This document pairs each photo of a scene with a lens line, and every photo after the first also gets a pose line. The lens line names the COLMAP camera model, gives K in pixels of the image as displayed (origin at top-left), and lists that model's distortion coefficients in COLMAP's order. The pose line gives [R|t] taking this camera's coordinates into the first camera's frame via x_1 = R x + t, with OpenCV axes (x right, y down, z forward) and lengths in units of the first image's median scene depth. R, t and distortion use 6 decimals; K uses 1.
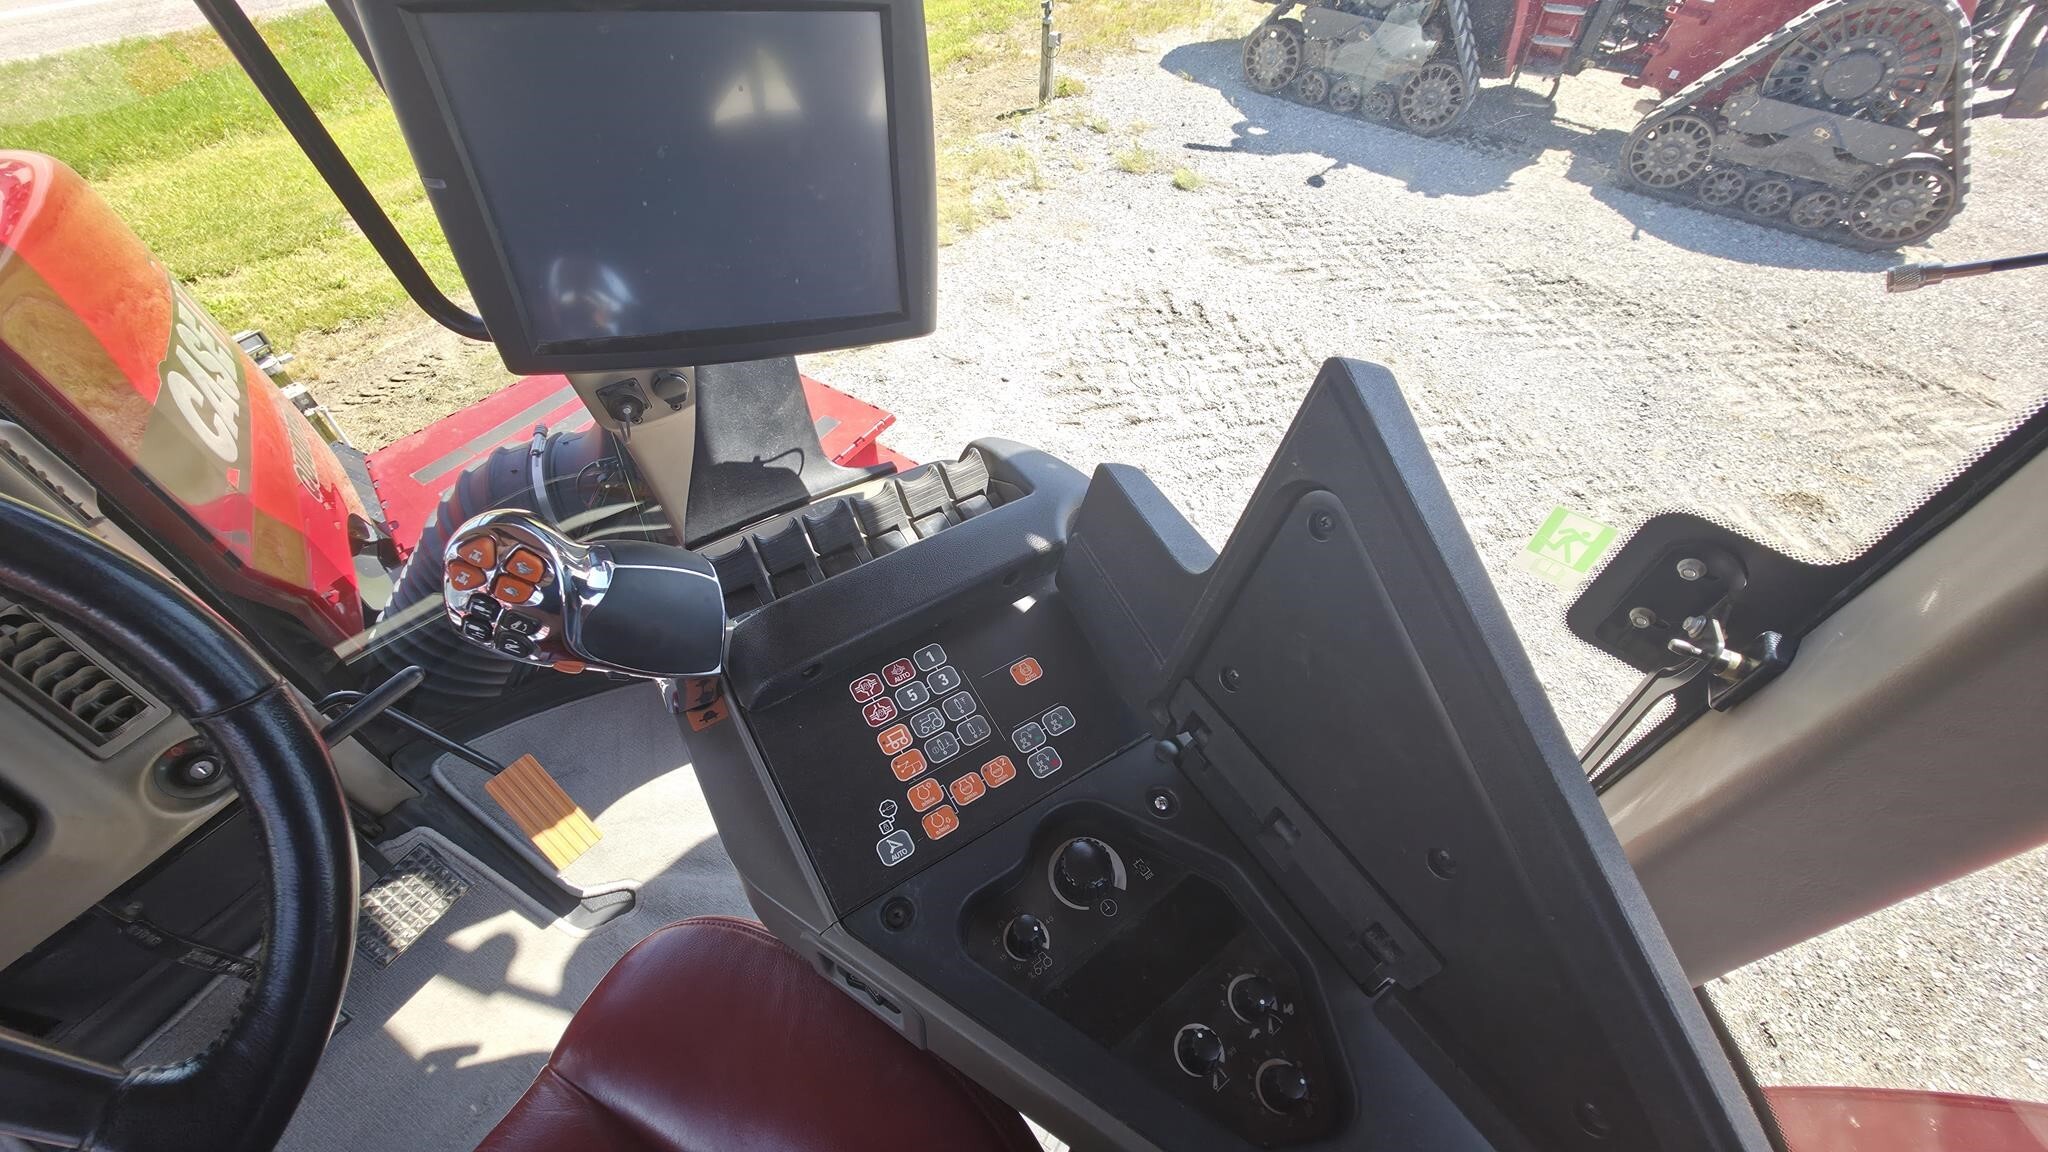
lens RADIAL K [[808.5, 0, 1013.0], [0, 808.5, 556.4], [0, 0, 1]] dist [0.006315, -0.002121]
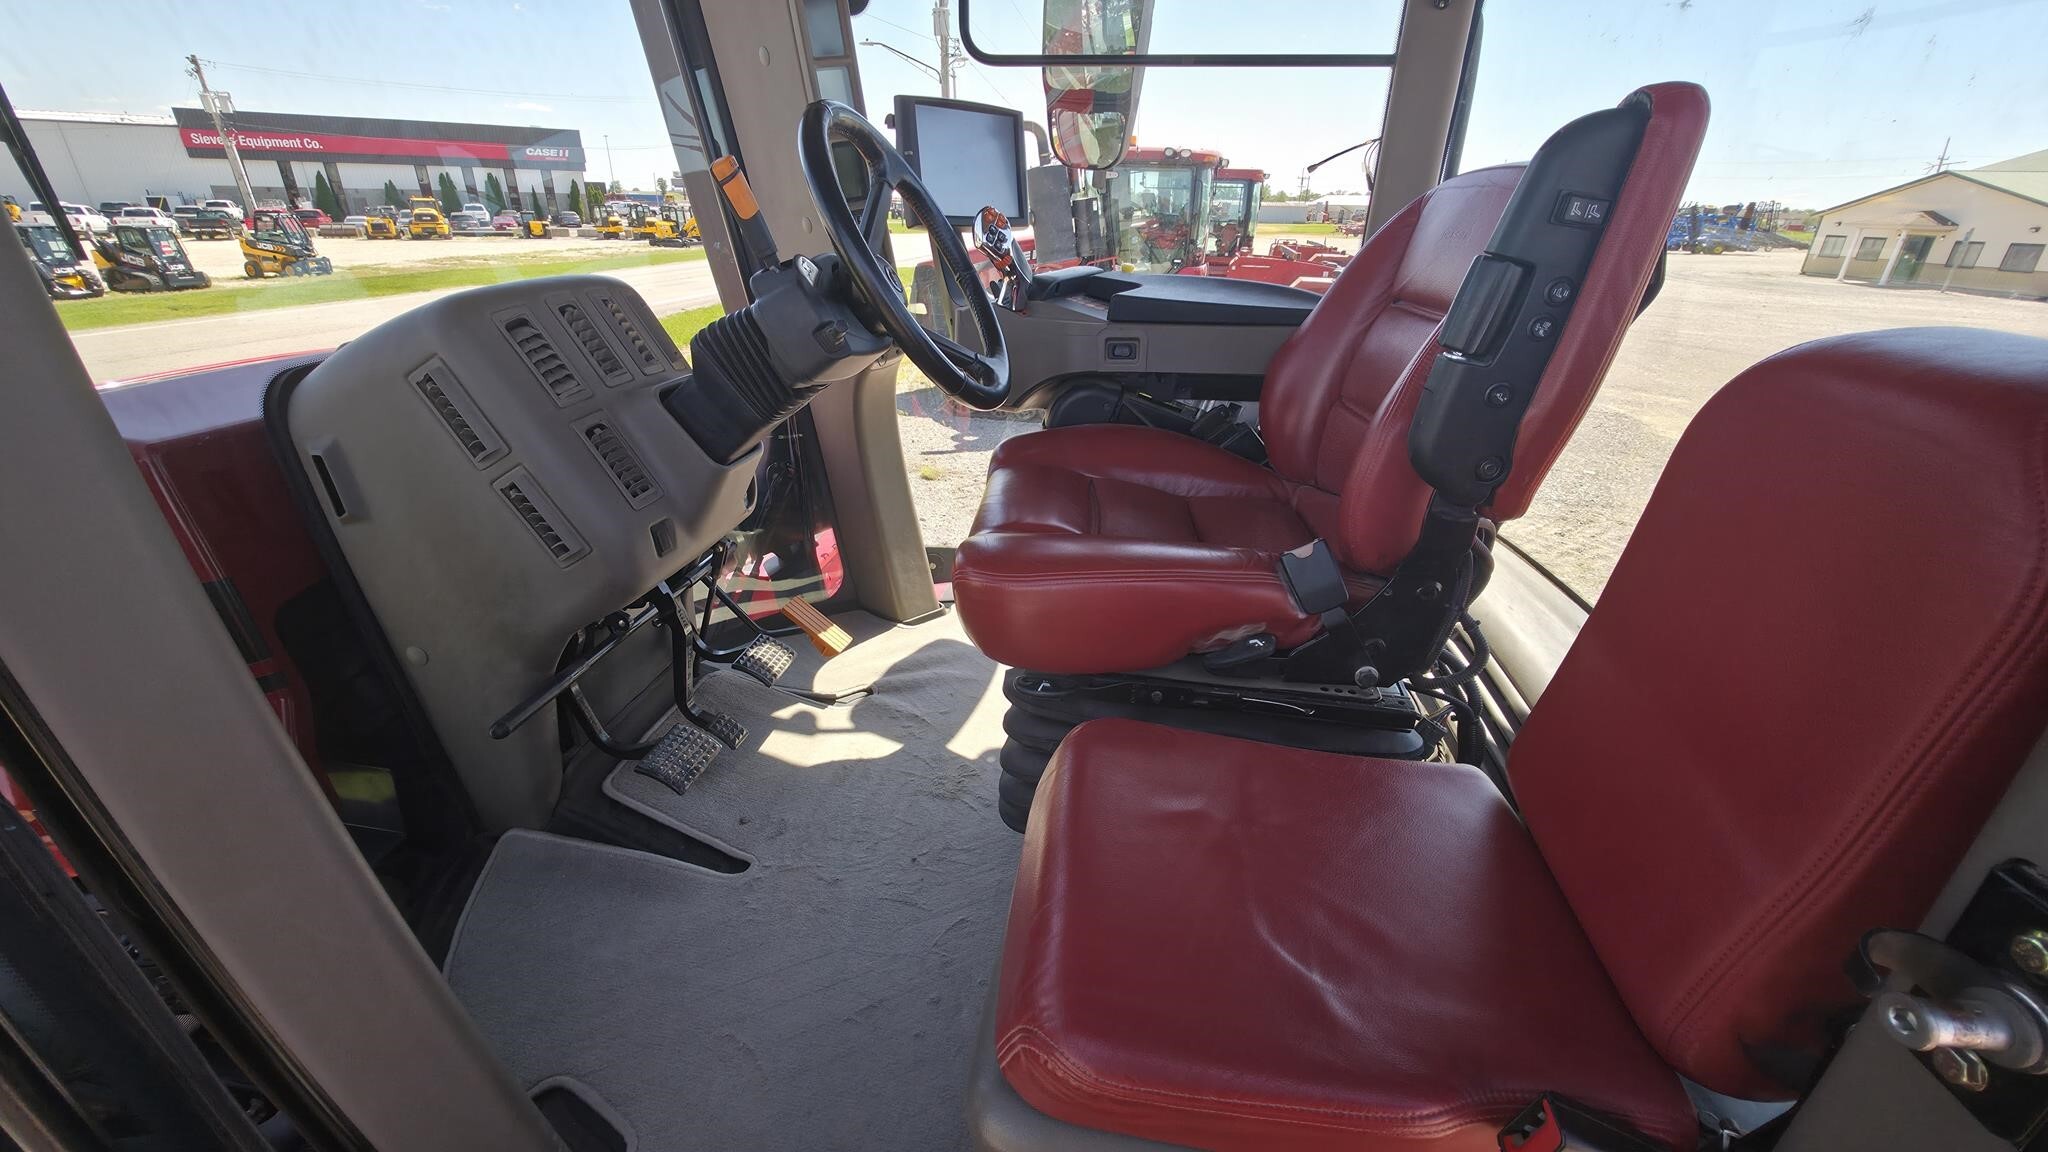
lens RADIAL K [[811.2, 0, 1009.5], [0, 811.2, 566.8], [0, 0, 1]] dist [0.004773, -0.000462]
pose [[0.930798, -0.179518, 0.318416, -0.112696], [0.287513, 0.897474, -0.334480, 0.135428], [-0.225725, 0.402882, 0.886981, -0.089328]]
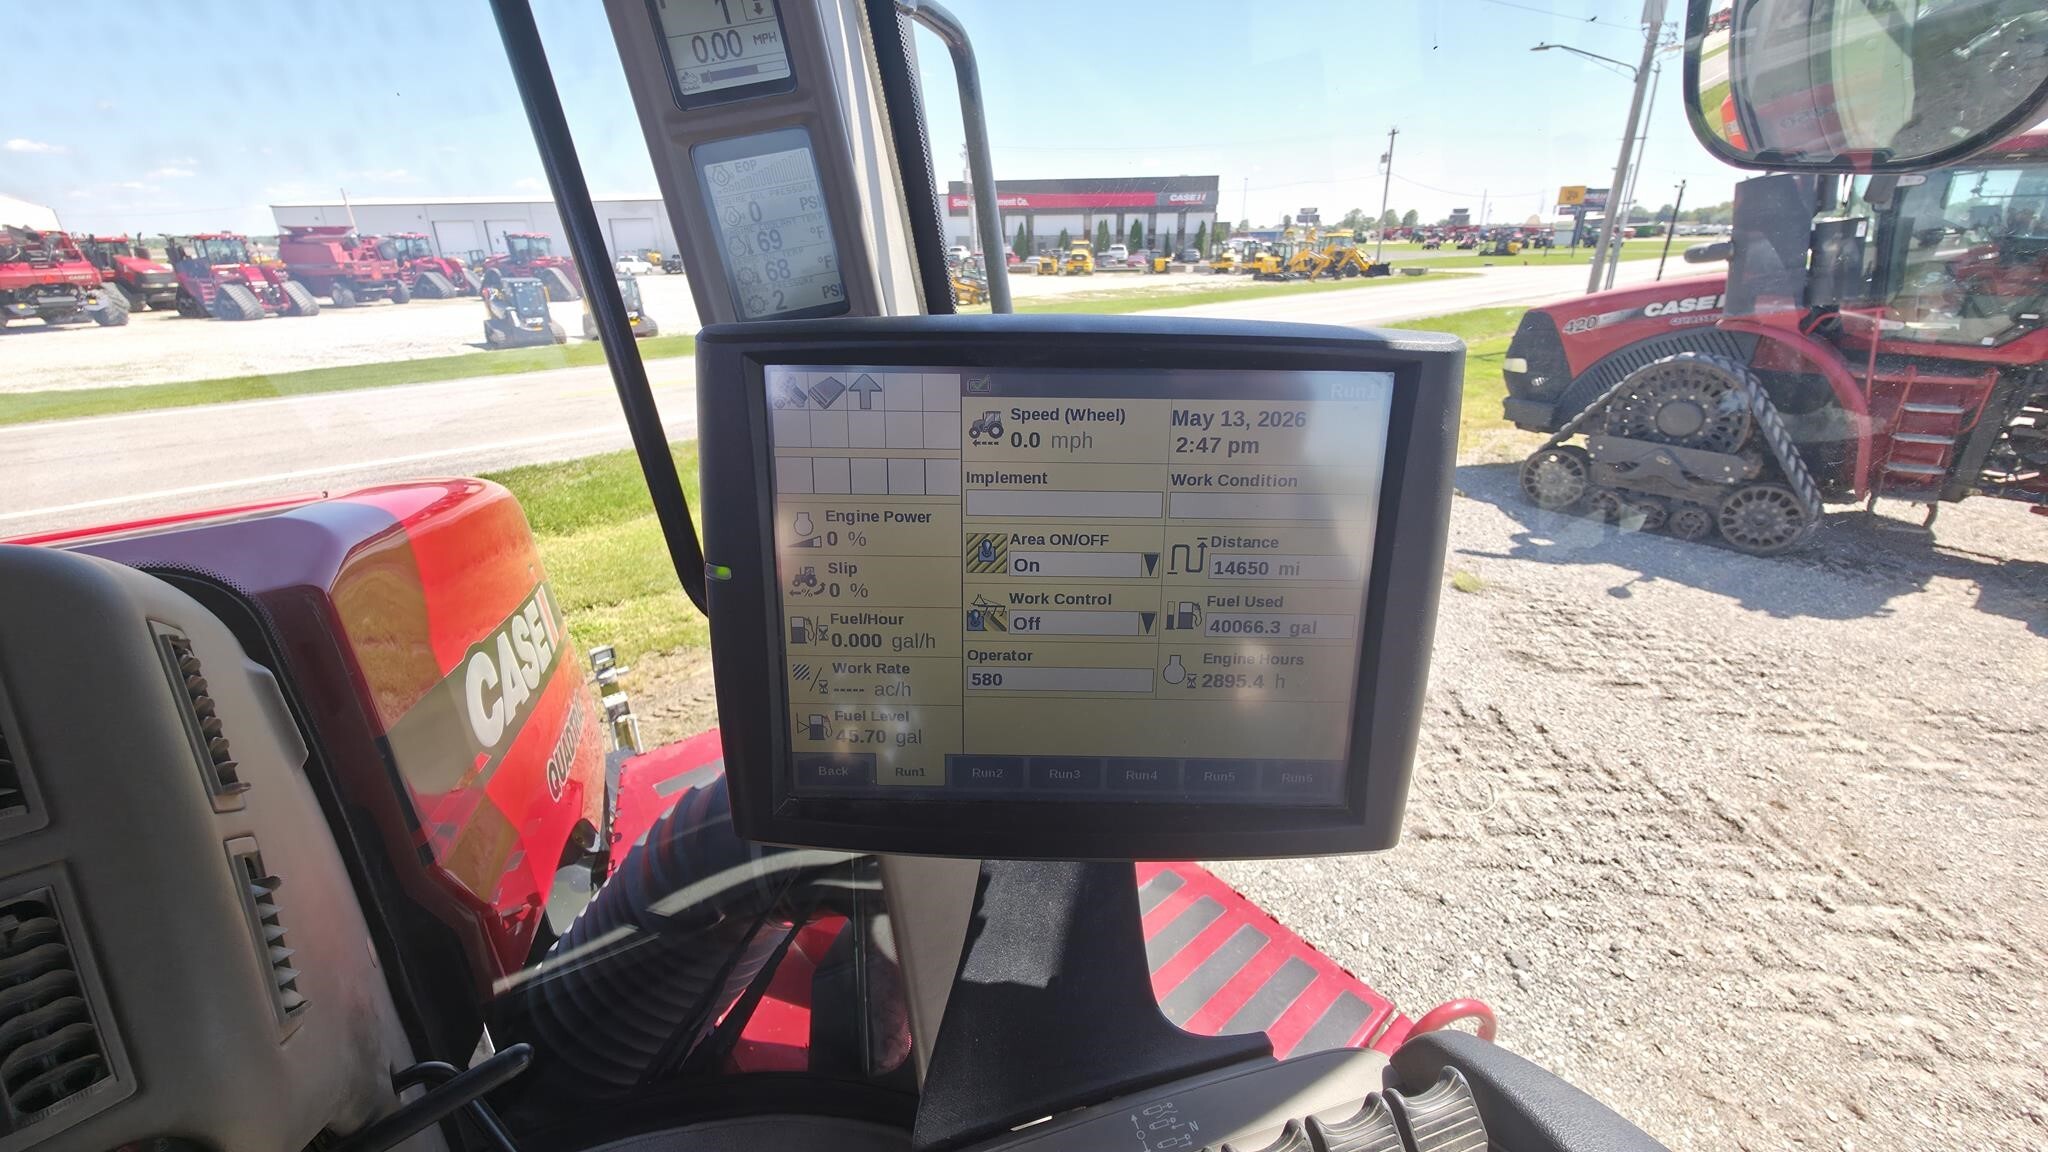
lens RADIAL K [[808.5, 0, 1015.5], [0, 808.5, 570.7], [0, 0, 1]] dist [0.006315, -0.002121]
pose [[0.954649, 0.053999, -0.292796, -0.016670], [-0.173319, 0.900404, -0.399041, -0.005049], [0.242087, 0.431691, 0.868928, 0.039333]]
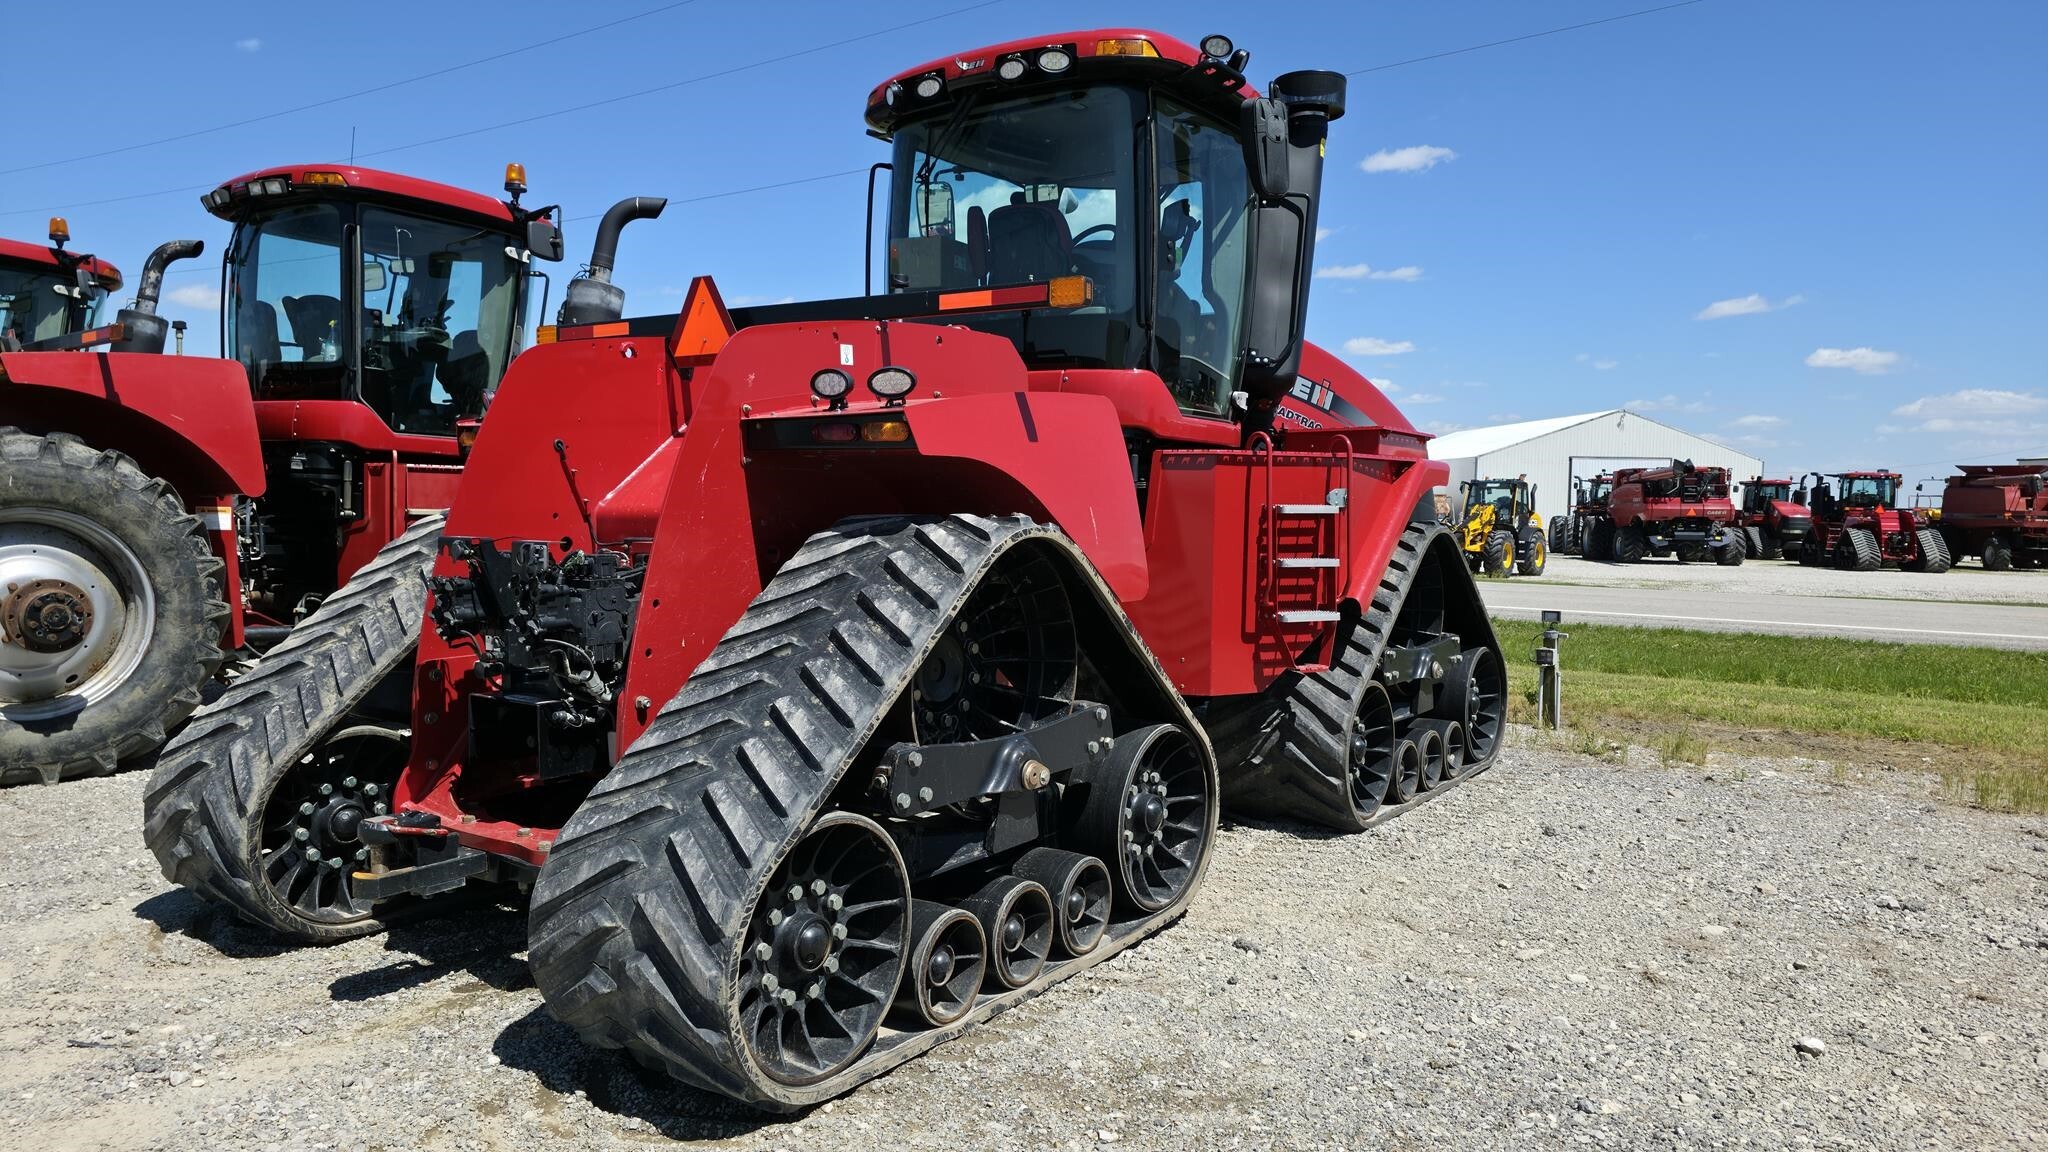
lens RADIAL K [[1352.6, 0, 1006.6], [0, 1352.6, 579.6], [0, 0, 1]] dist [0.064650, -0.055297]
pose [[-0.086978, -0.002781, -0.996206, 1.015490], [-0.749035, 0.659475, 0.063557, 0.169195], [0.656797, 0.751721, -0.059443, 0.251691]]
